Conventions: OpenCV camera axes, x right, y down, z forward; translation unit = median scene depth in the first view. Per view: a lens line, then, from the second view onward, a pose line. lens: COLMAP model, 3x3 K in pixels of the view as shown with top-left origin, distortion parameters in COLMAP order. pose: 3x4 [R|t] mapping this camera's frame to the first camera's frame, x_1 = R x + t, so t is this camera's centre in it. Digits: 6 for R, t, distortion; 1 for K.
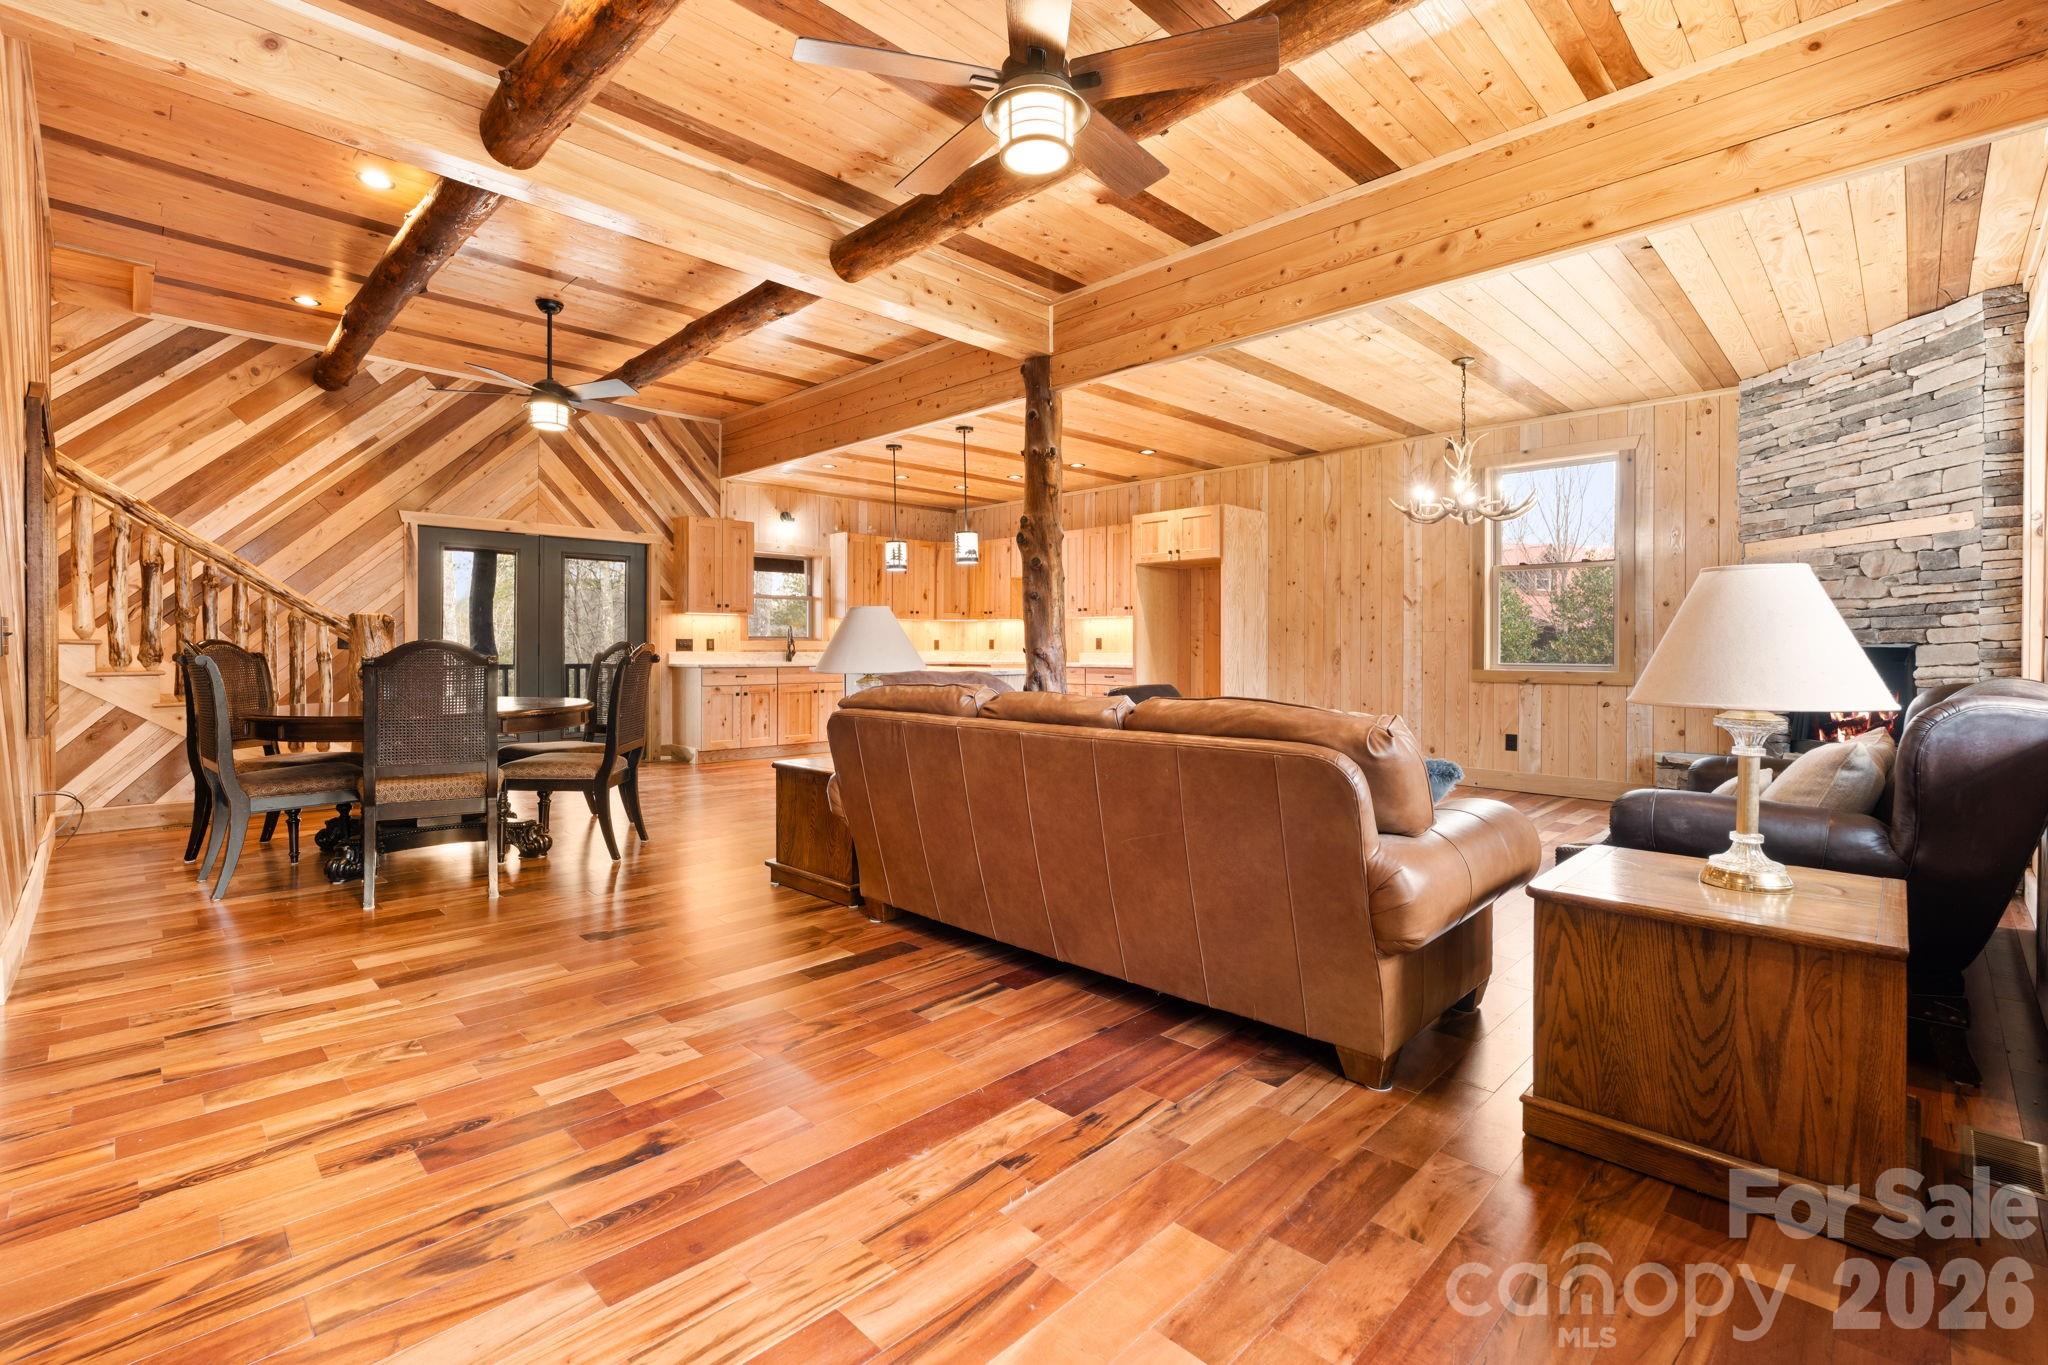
lens RADIAL K [[920.4, 0, 1016.2], [0, 920.4, 649.6], [0, 0, 1]] dist [-0.003025, -0.000275]
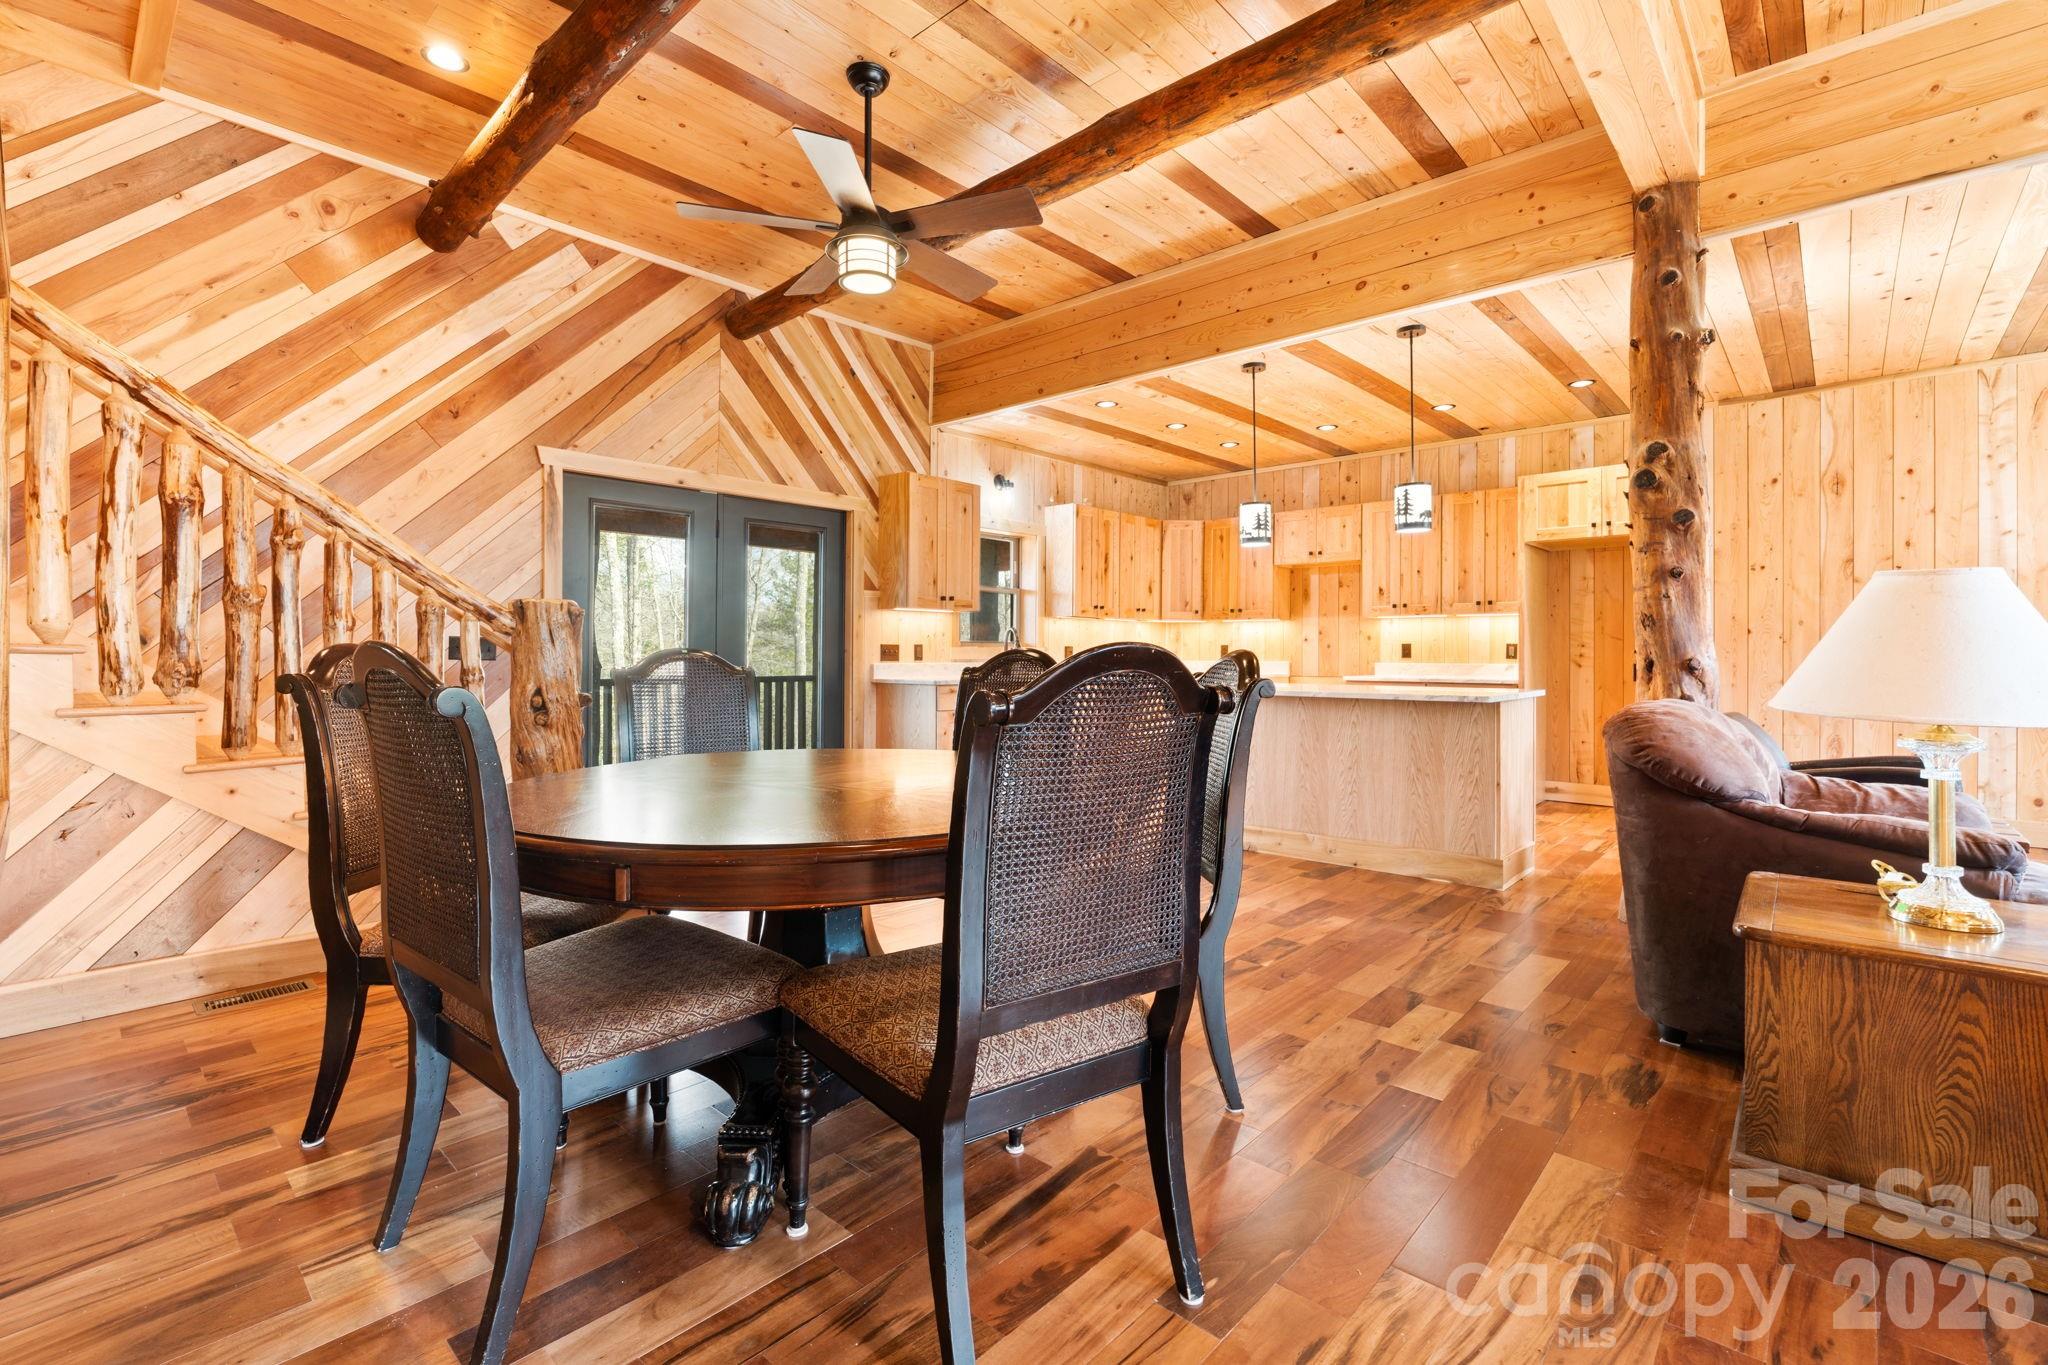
lens RADIAL K [[920.4, 0, 1016.2], [0, 920.4, 649.6], [0, 0, 1]] dist [-0.003025, -0.000275]
pose [[0.999020, 0.000064, 0.044250, -0.362275], [0.000222, 0.999979, -0.006465, -0.003247], [-0.044250, 0.006468, 0.999000, 0.336752]]
